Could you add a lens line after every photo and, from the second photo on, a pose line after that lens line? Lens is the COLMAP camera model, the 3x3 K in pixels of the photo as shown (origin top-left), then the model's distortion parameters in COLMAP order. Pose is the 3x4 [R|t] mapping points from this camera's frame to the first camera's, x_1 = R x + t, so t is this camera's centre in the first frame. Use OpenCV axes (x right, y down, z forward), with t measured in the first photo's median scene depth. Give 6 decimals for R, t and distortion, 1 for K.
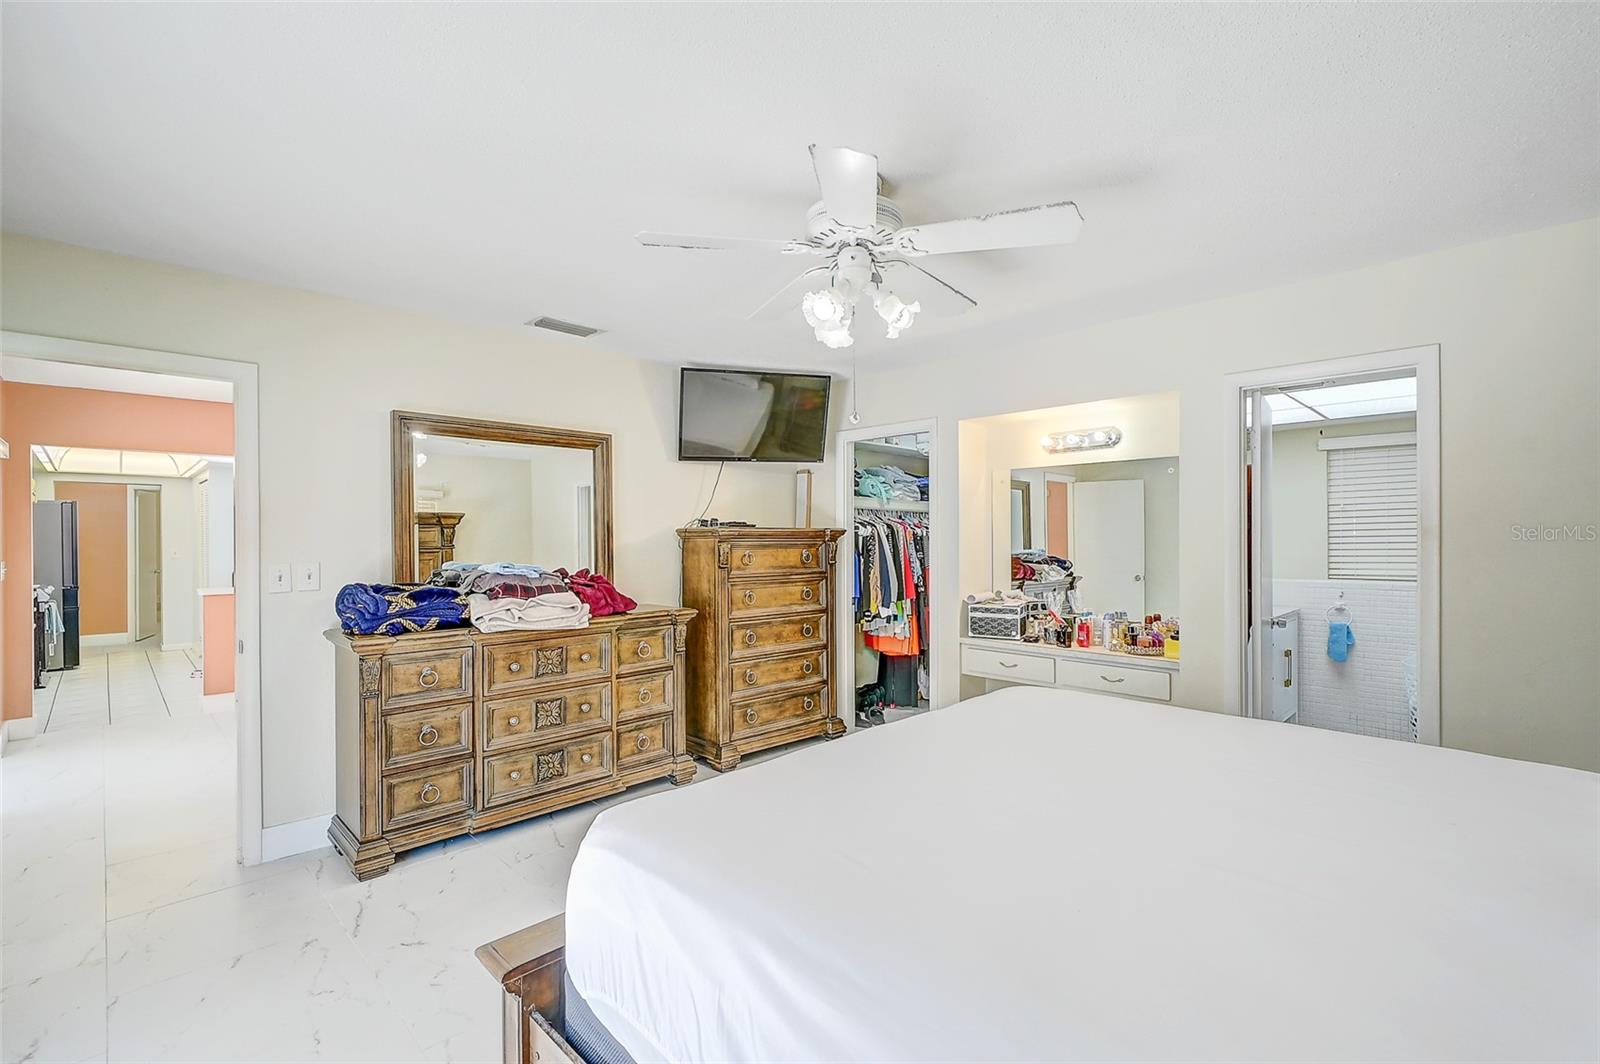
lens RADIAL K [[706.4, 0, 797.6], [0, 706.4, 537.6], [0, 0, 1]] dist [0.003902, -0.000749]
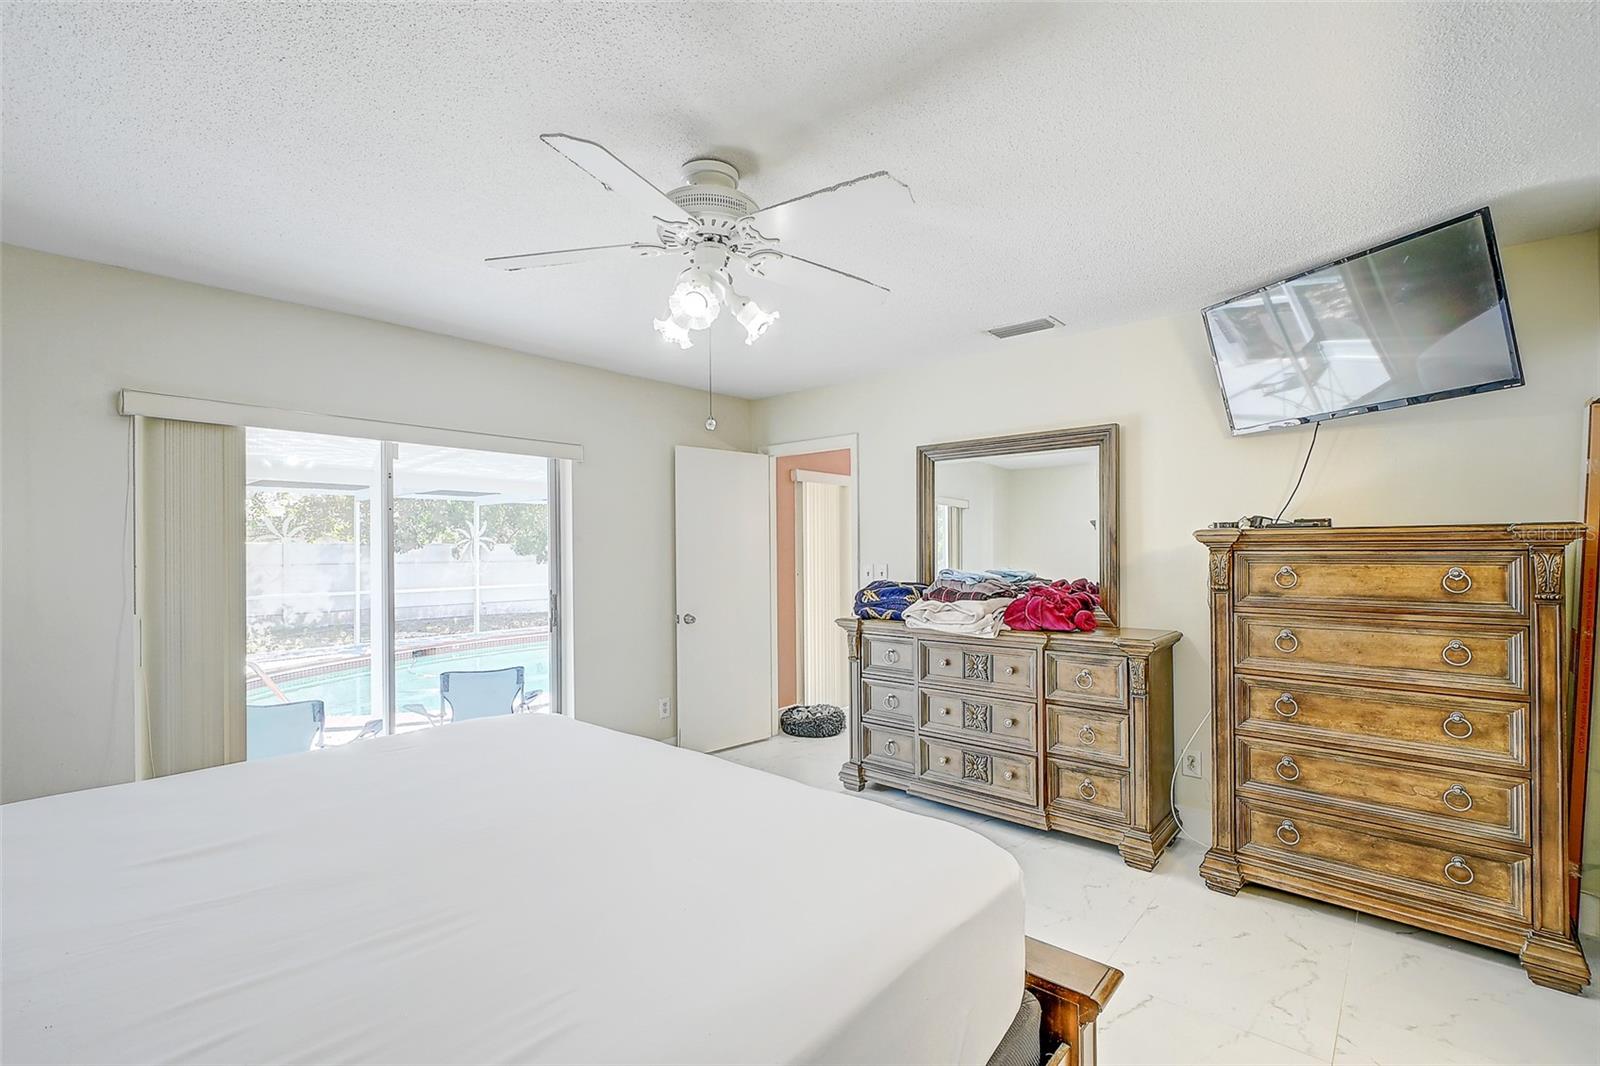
lens RADIAL K [[706.4, 0, 798.7], [0, 706.4, 547.3], [0, 0, 1]] dist [0.003902, -0.000749]
pose [[0.074407, -0.001563, -0.997227, 0.525590], [0.005158, 0.999986, -0.001183, 0.000796], [0.997215, -0.005056, 0.074414, 0.529615]]
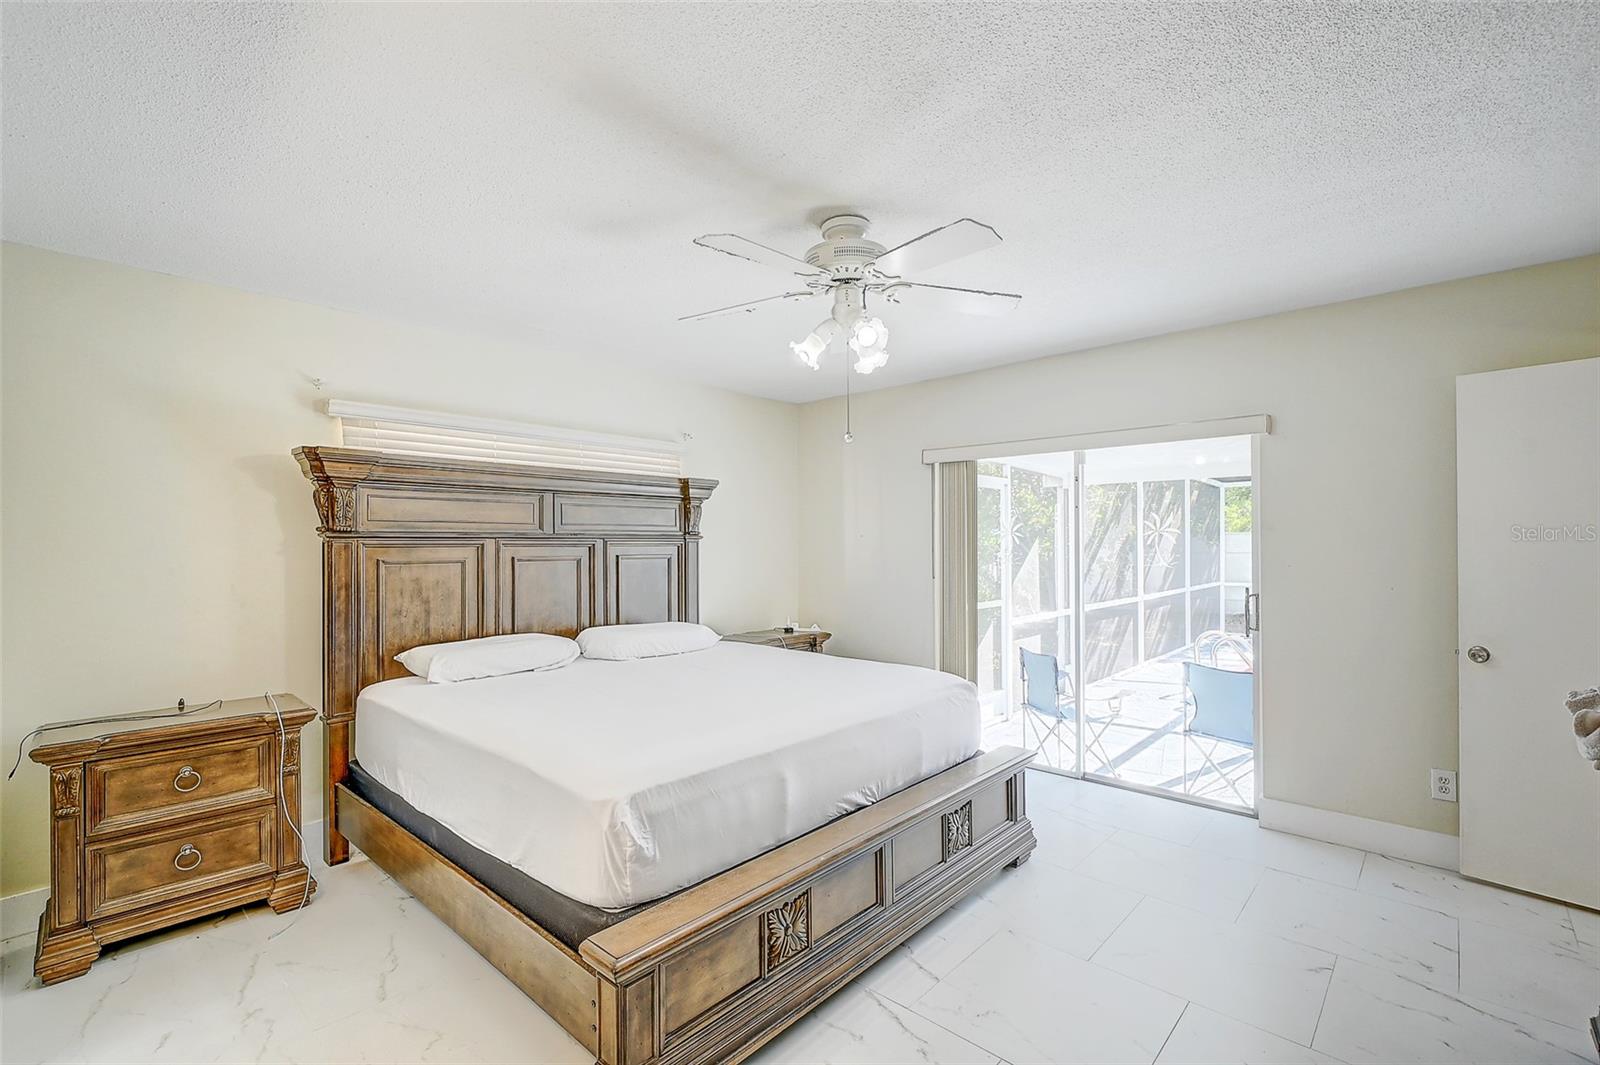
lens RADIAL K [[706.4, 0, 806.5], [0, 706.4, 534.4], [0, 0, 1]] dist [0.003902, -0.000749]
pose [[-0.998849, 0.005066, -0.047700, 0.101650], [0.005554, 0.999933, -0.010122, -0.001291], [0.047646, -0.010376, -0.998810, 1.069119]]
